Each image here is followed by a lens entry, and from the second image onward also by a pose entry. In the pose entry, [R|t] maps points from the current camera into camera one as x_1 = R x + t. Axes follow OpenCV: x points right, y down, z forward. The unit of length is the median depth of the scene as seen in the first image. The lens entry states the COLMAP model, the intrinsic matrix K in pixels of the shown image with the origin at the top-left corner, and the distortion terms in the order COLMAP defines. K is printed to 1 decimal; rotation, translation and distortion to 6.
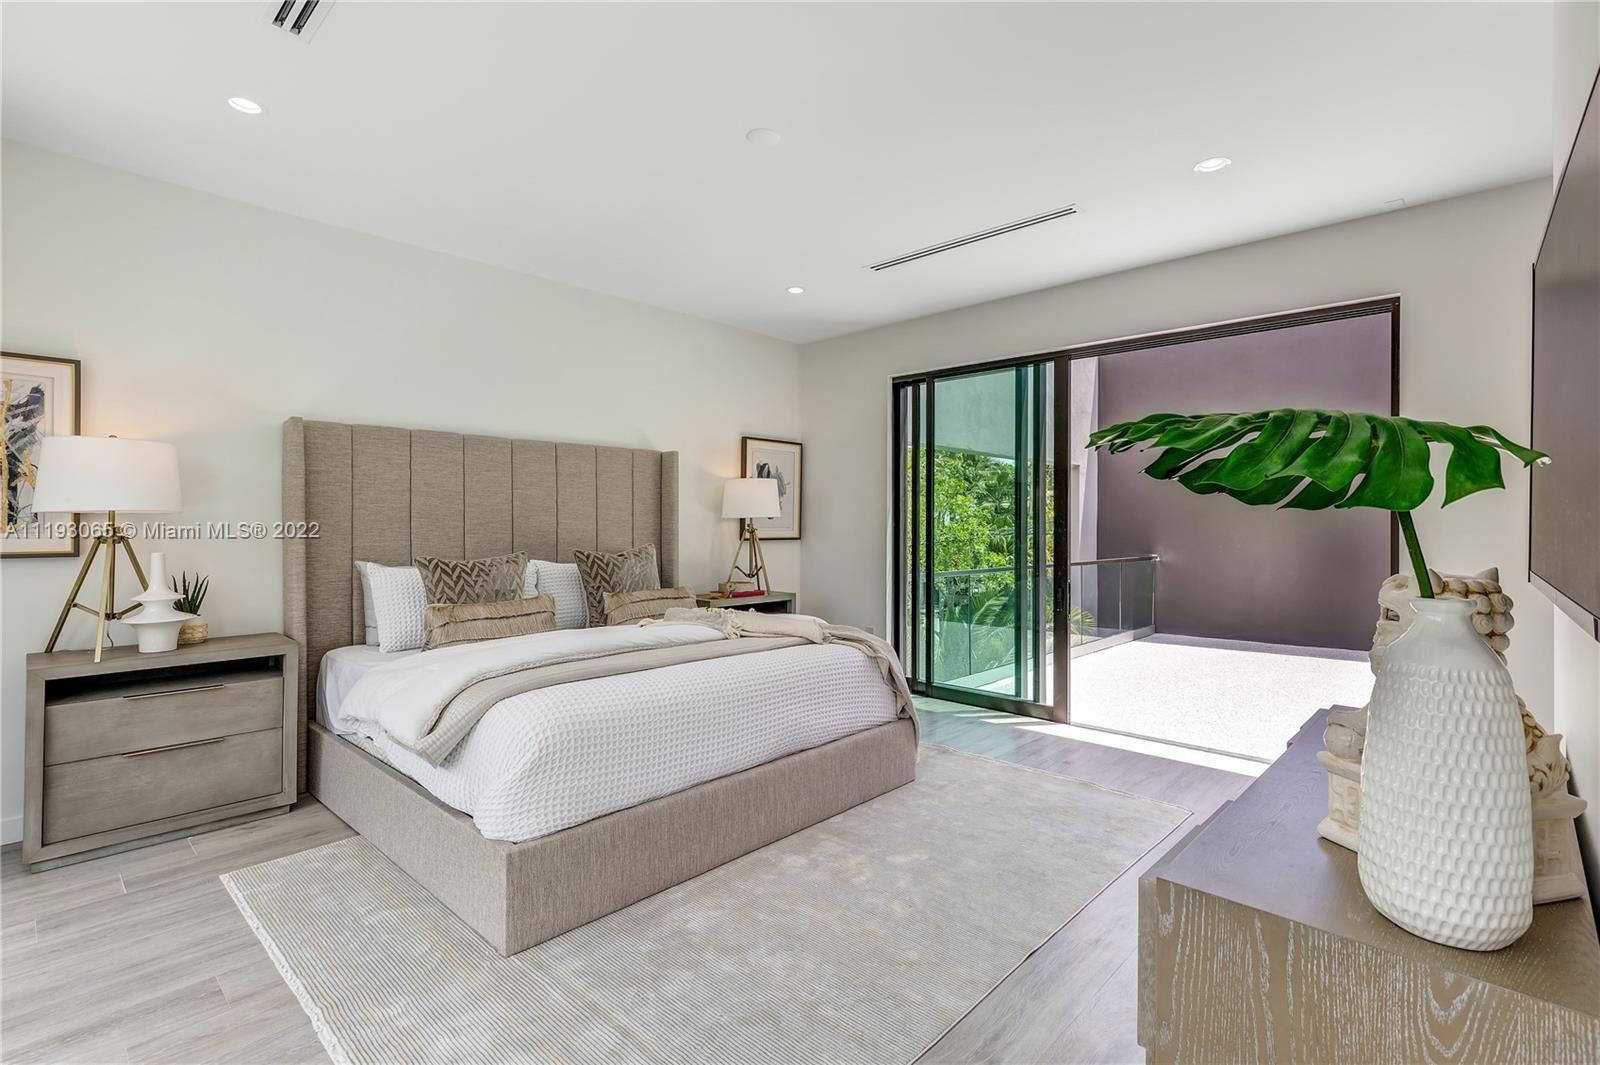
lens RADIAL K [[731.4, 0, 805.4], [0, 731.4, 524.7], [0, 0, 1]] dist [0.008779, -0.000608]
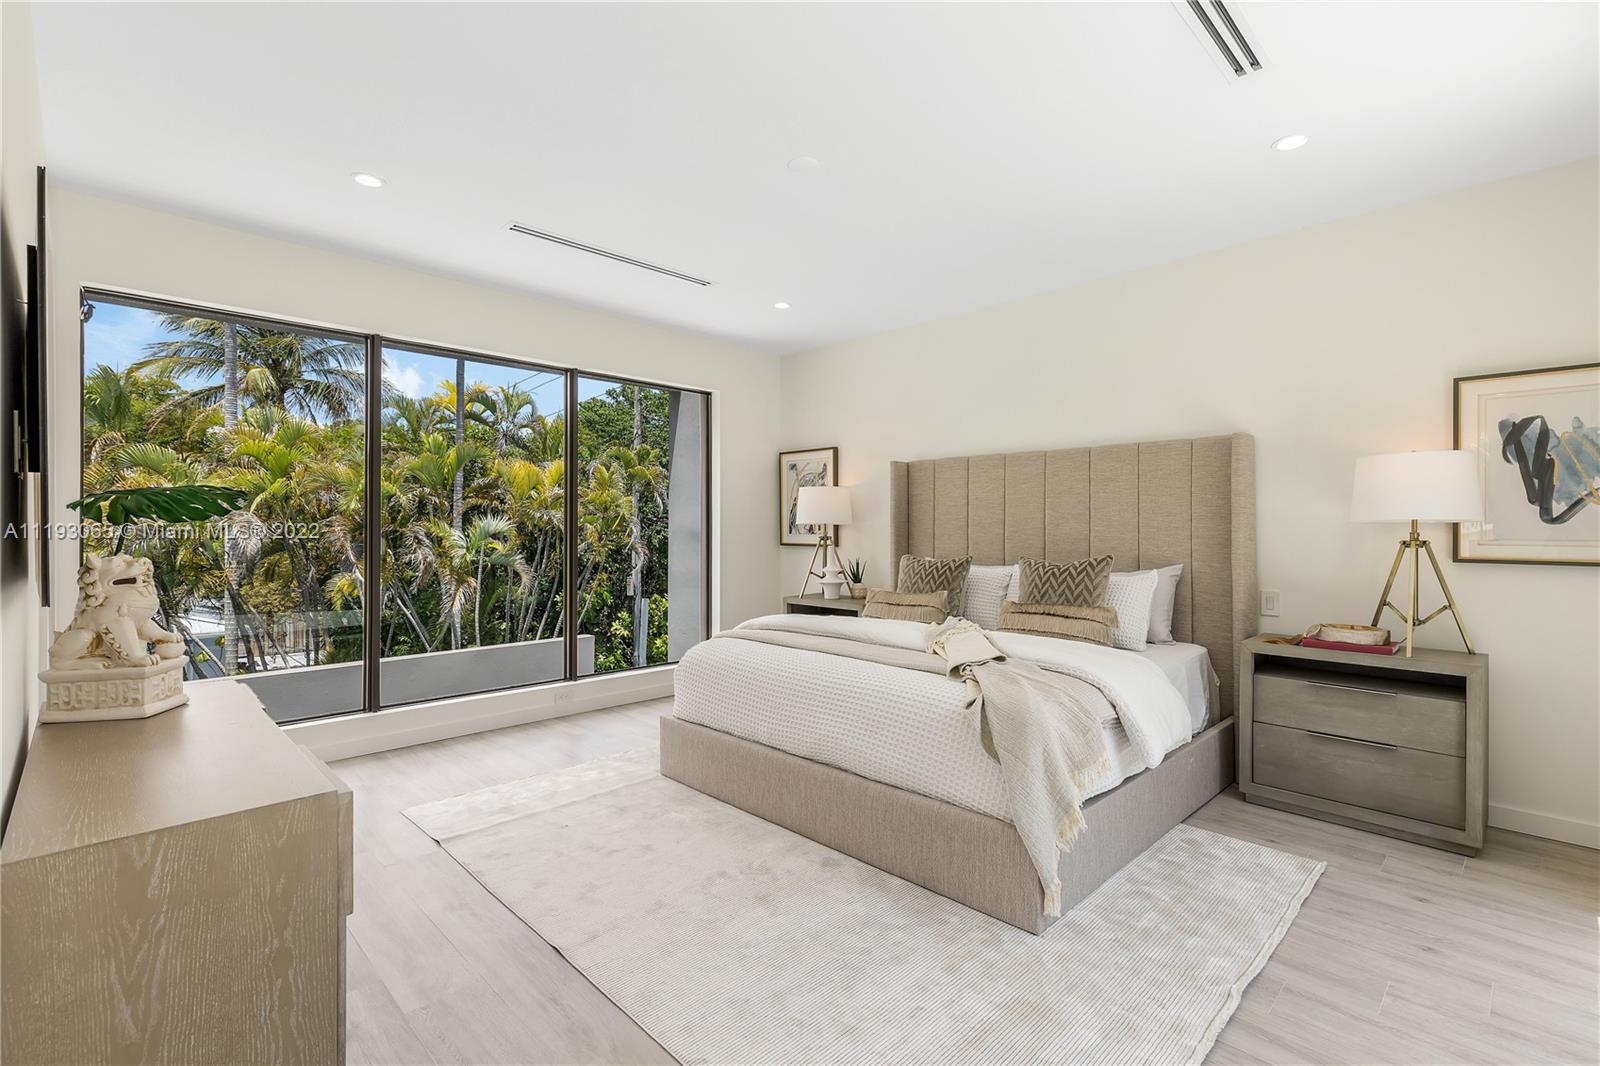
lens RADIAL K [[731.4, 0, 805.4], [0, 731.4, 533.4], [0, 0, 1]] dist [0.008779, -0.000608]
pose [[-0.031876, 0.004297, -0.999483, 0.617181], [-0.003287, 0.999985, 0.004404, -0.001891], [0.999486, 0.003425, -0.031862, 0.638214]]
